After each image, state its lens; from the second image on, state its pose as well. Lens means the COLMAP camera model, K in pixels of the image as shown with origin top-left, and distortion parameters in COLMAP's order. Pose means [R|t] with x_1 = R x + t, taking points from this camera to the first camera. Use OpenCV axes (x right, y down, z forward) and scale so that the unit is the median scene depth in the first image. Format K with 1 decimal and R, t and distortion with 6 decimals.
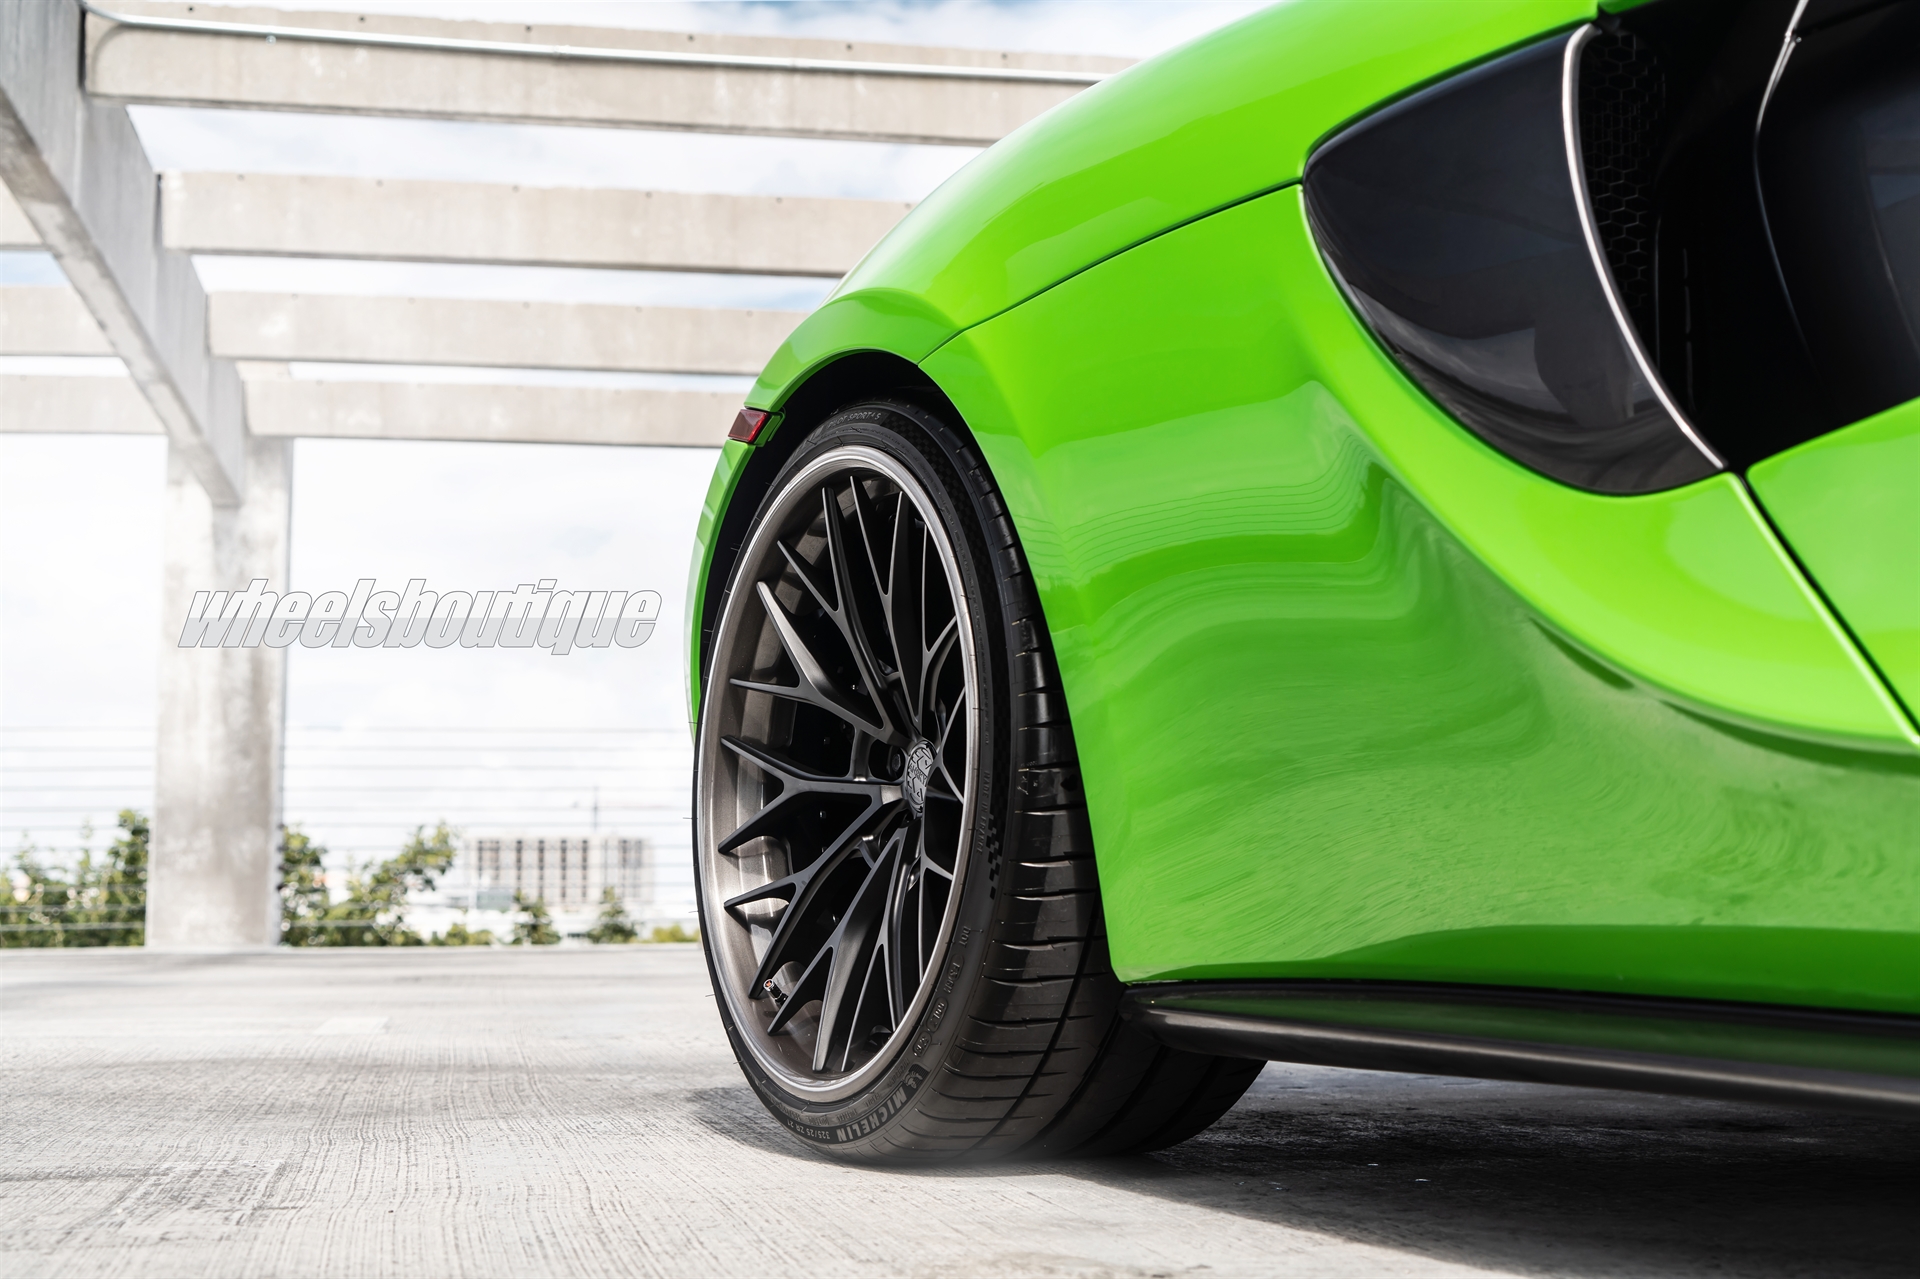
lens RADIAL K [[2569.0, 0, 960.0], [0, 2569.0, 639.5], [0, 0, 1]] dist [0.032420, 0.041733]
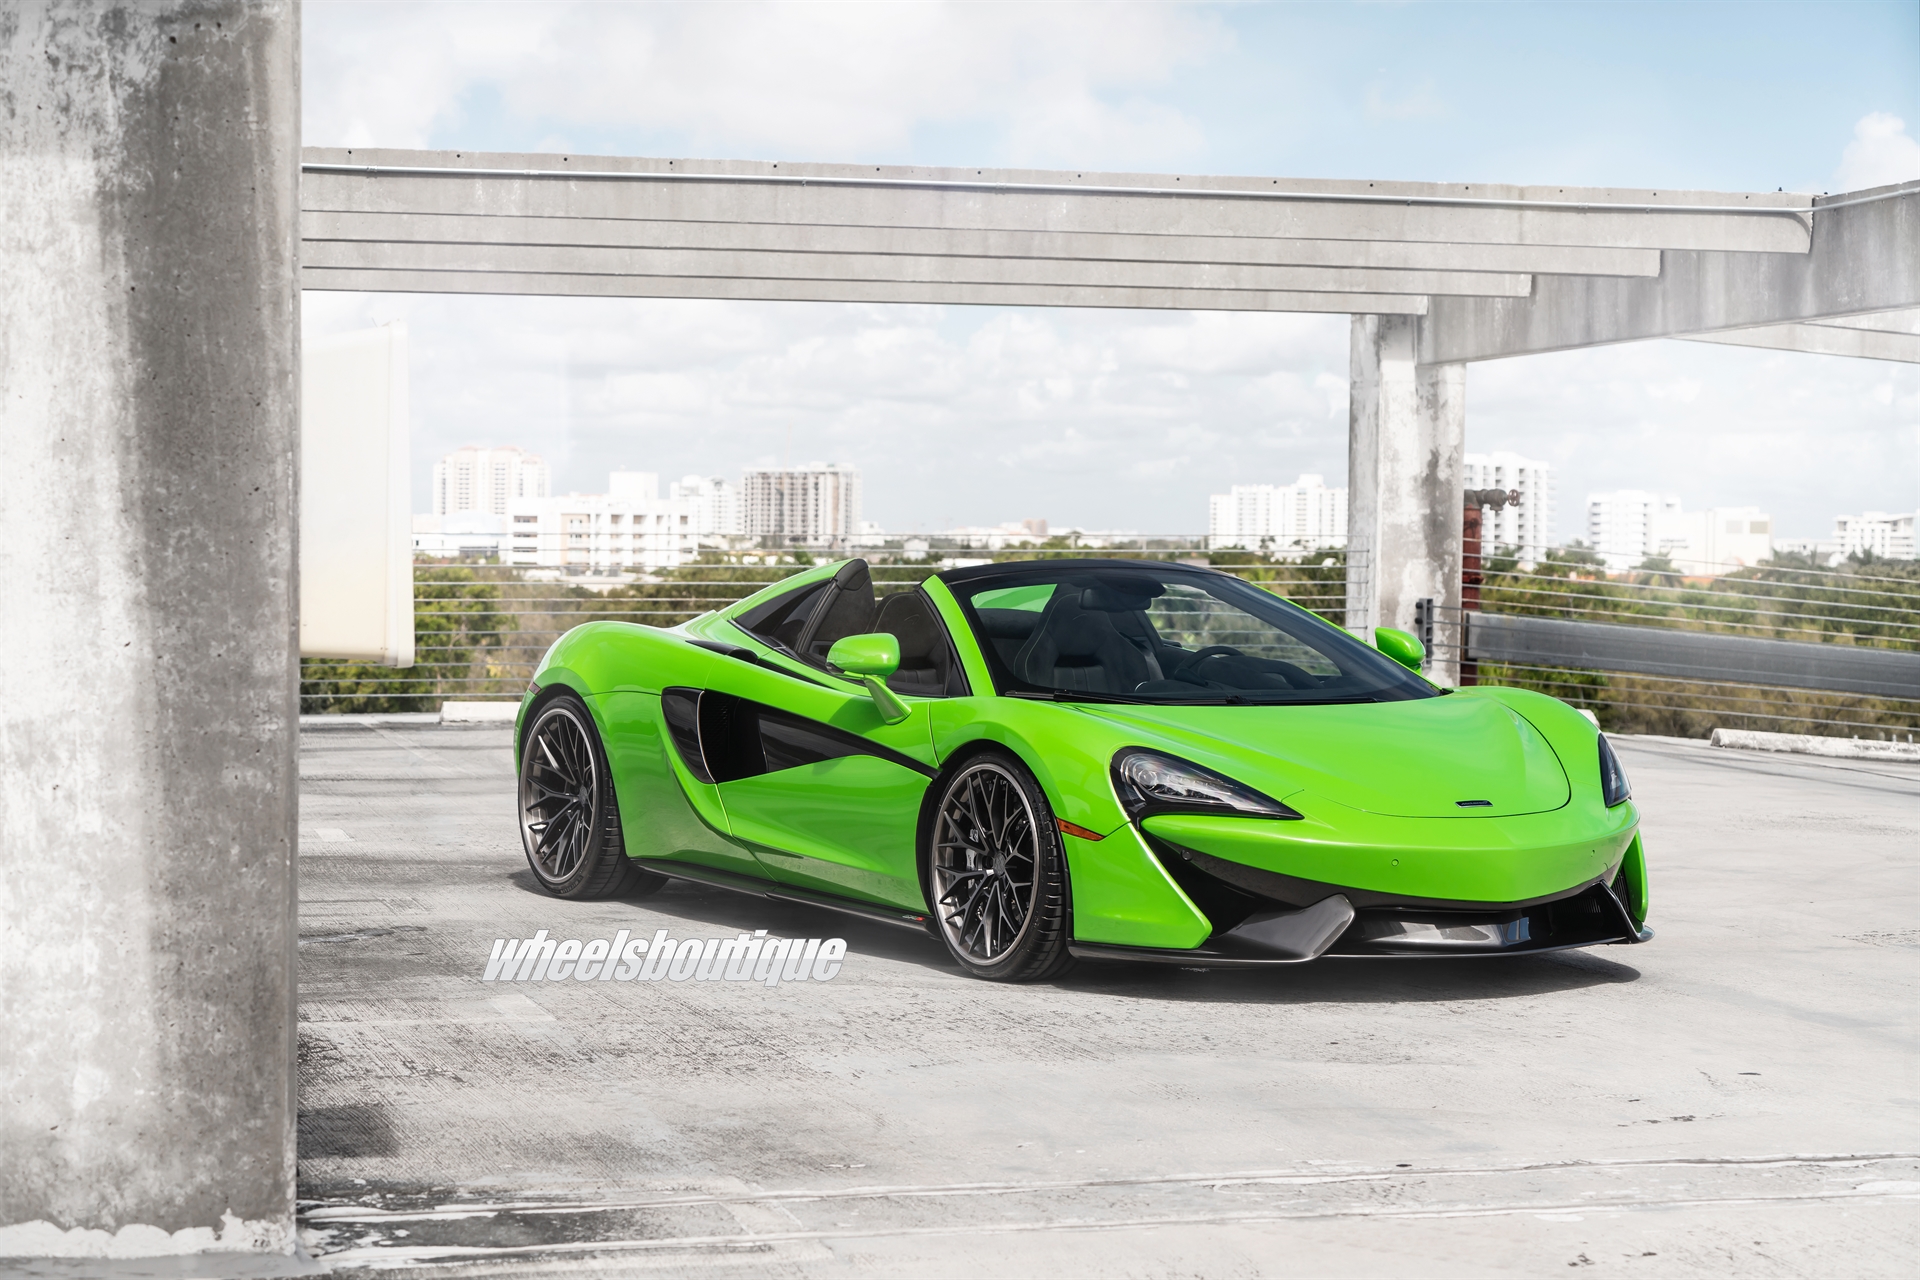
lens RADIAL K [[3981.5, 0, 960.0], [0, 3981.5, 640.0], [0, 0, 1]] dist [0.052272, 0.145402]
pose [[0.998486, 0.005317, 0.054744, 0.060812], [-0.012687, 0.990741, 0.135174, -0.274725], [-0.053518, -0.135664, 0.989308, -1.347983]]
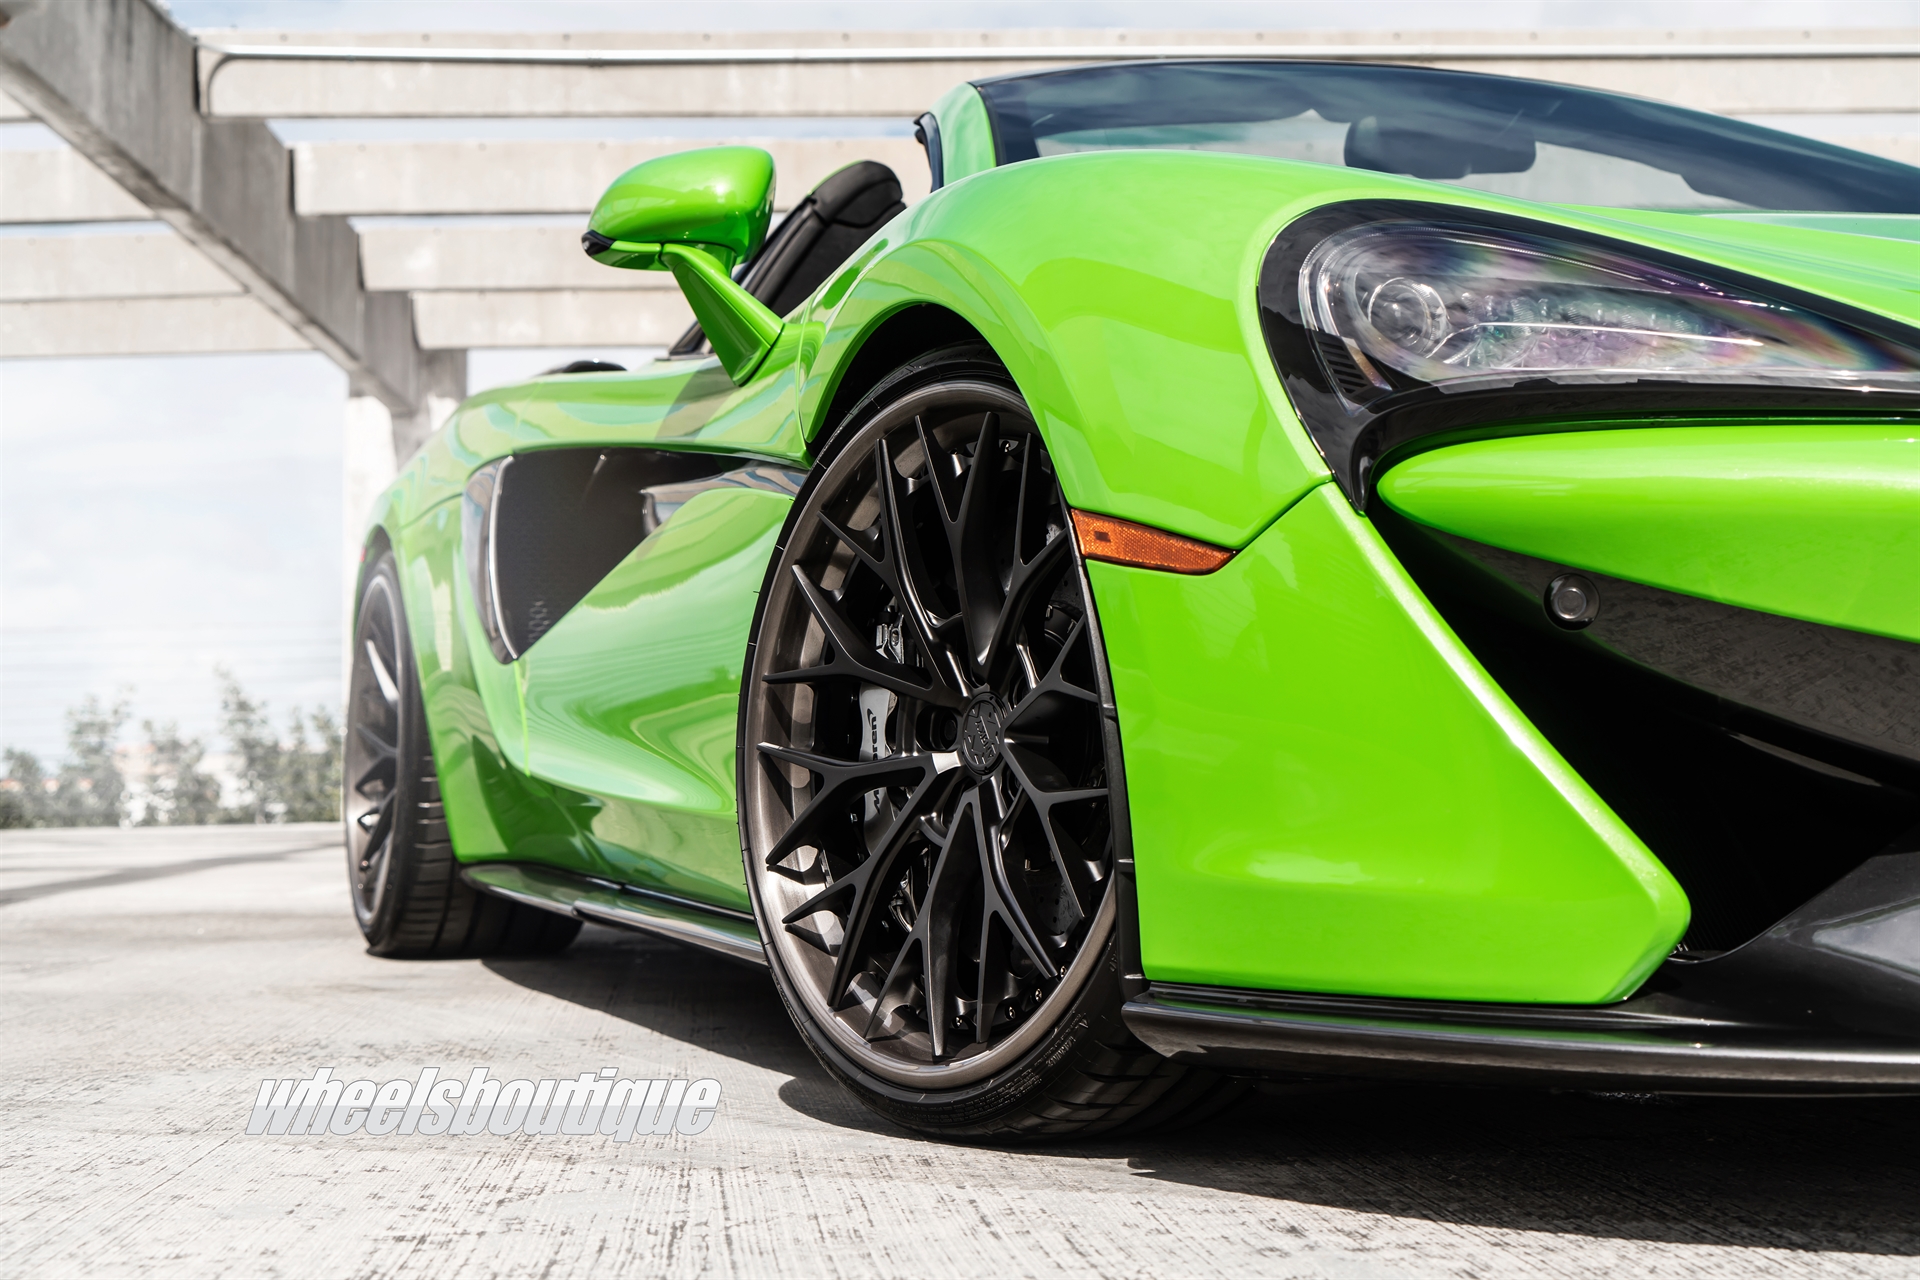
lens RADIAL K [[2959.6, 0, 967.1], [0, 2959.6, 585.0], [0, 0, 1]] dist [0.057800, -0.046426]
pose [[0.989865, -0.020427, -0.140533, 0.193168], [0.026395, 0.998821, 0.040736, -0.041143], [0.139535, -0.044033, 0.989238, -0.304393]]
